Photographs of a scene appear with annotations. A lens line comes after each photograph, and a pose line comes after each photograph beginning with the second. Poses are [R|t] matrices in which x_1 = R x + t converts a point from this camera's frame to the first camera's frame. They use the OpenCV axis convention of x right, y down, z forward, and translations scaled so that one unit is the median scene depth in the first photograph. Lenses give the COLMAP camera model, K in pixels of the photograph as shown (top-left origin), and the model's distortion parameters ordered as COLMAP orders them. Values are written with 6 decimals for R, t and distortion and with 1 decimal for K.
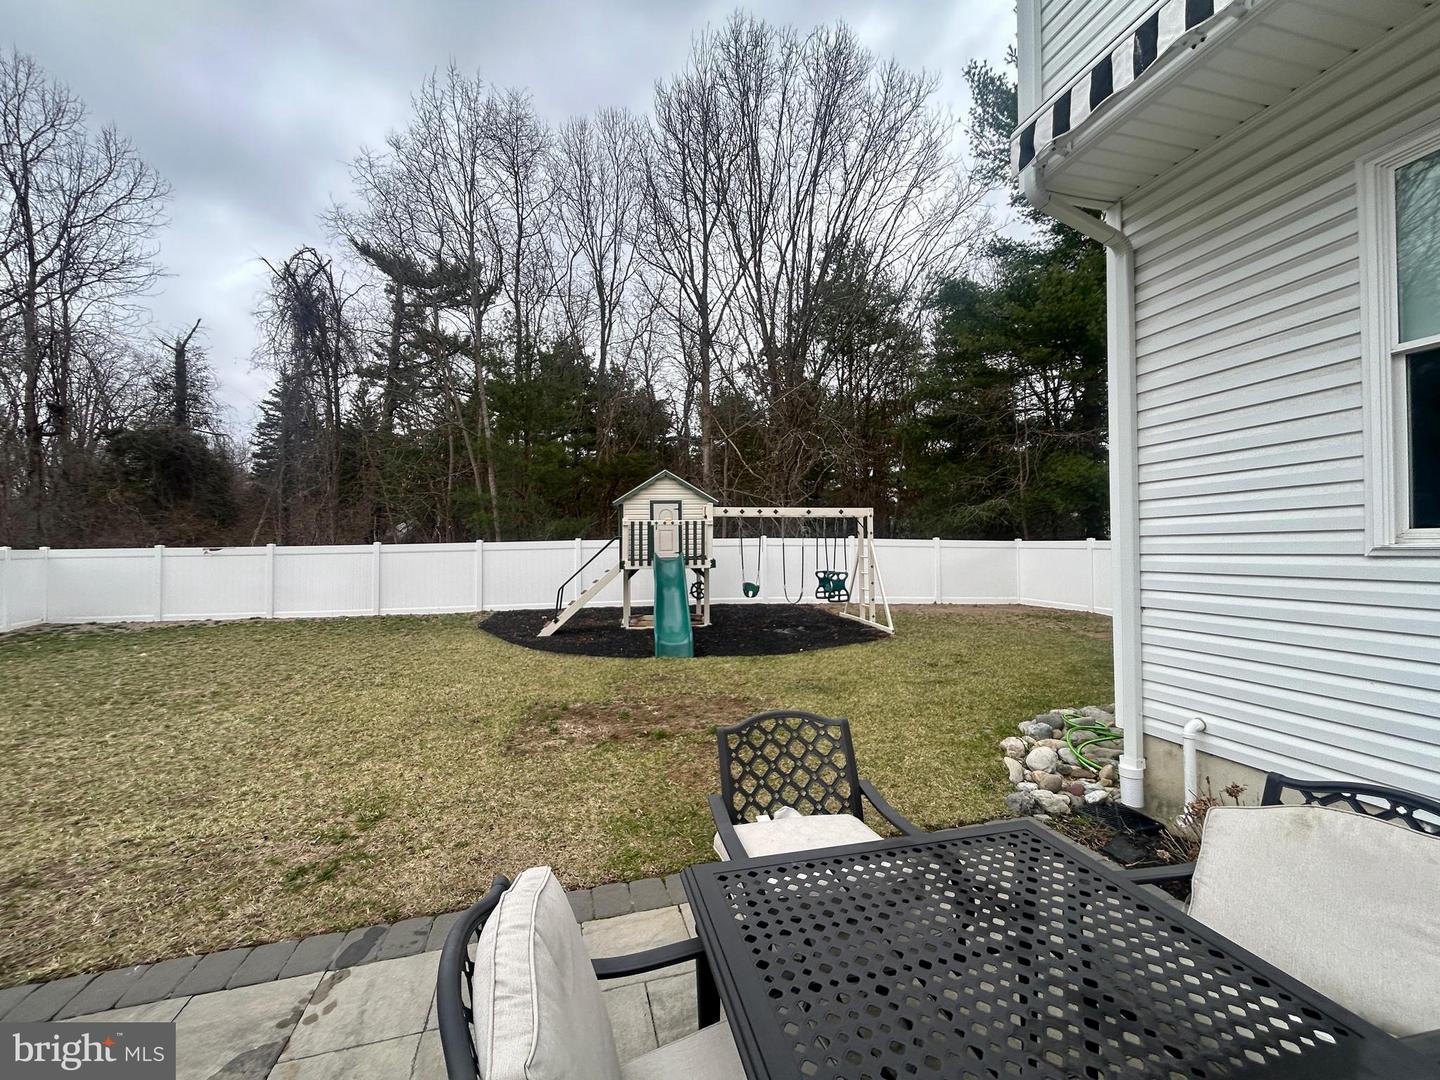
lens RADIAL K [[576.5, 0, 720.0], [0, 576.5, 540.0], [0, 0, 1]] dist [-0.001047, 0.000039]
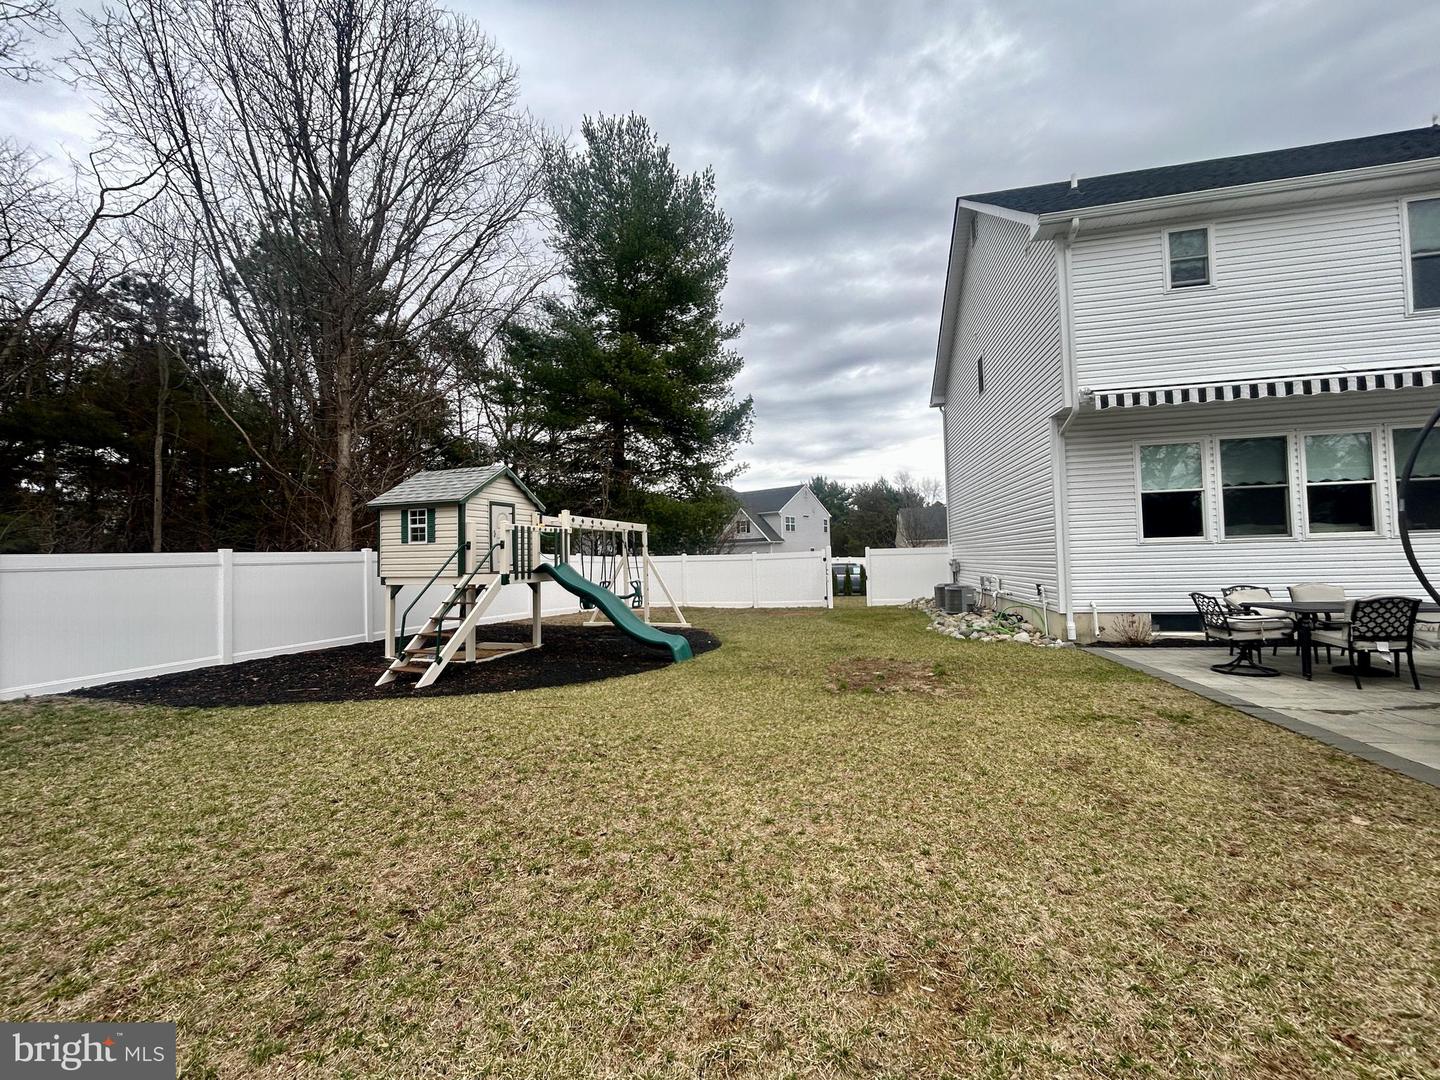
lens RADIAL K [[576.5, 0, 720.0], [0, 576.5, 540.0], [0, 0, 1]] dist [-0.001047, 0.000039]
pose [[0.455185, 0.029281, 0.889916, -0.698890], [0.008531, 0.999270, -0.037242, 0.020105], [-0.890356, 0.024544, 0.454602, 0.336680]]
